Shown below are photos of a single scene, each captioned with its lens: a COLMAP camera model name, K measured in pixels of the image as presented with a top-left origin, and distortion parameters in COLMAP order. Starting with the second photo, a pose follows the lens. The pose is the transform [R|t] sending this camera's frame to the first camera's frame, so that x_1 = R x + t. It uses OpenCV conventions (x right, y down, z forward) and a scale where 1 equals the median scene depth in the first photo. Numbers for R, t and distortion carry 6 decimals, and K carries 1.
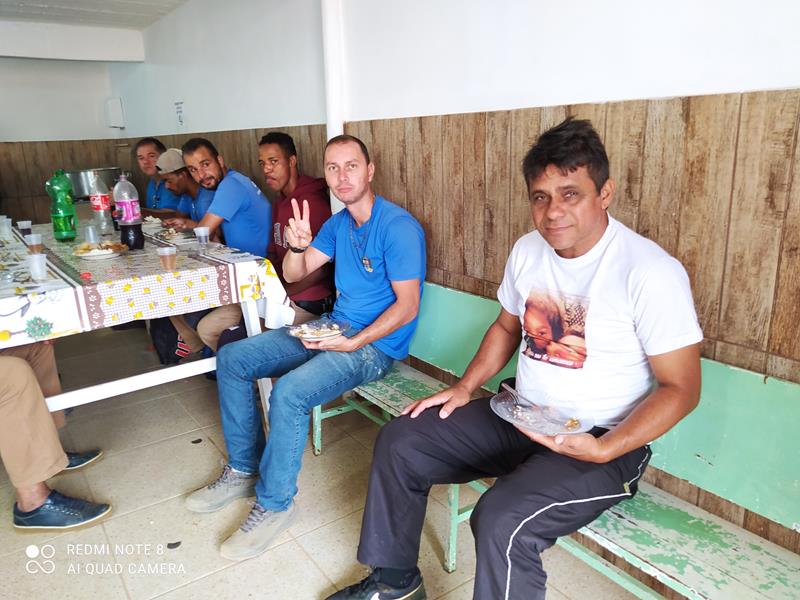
lens RADIAL K [[617.7, 0, 401.8], [0, 617.7, 293.3], [0, 0, 1]] dist [0.098153, -0.168658]
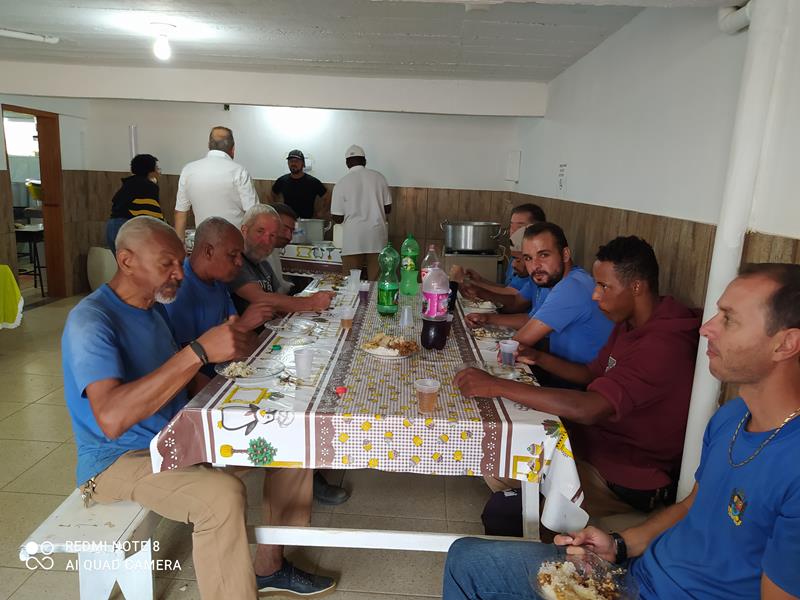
lens RADIAL K [[617.7, 0, 401.8], [0, 617.7, 293.3], [0, 0, 1]] dist [0.098153, -0.168658]
pose [[0.791646, 0.179572, -0.583996, 0.010700], [-0.213982, 0.976783, 0.010283, -0.143976], [0.572284, 0.116825, 0.811692, 0.296827]]
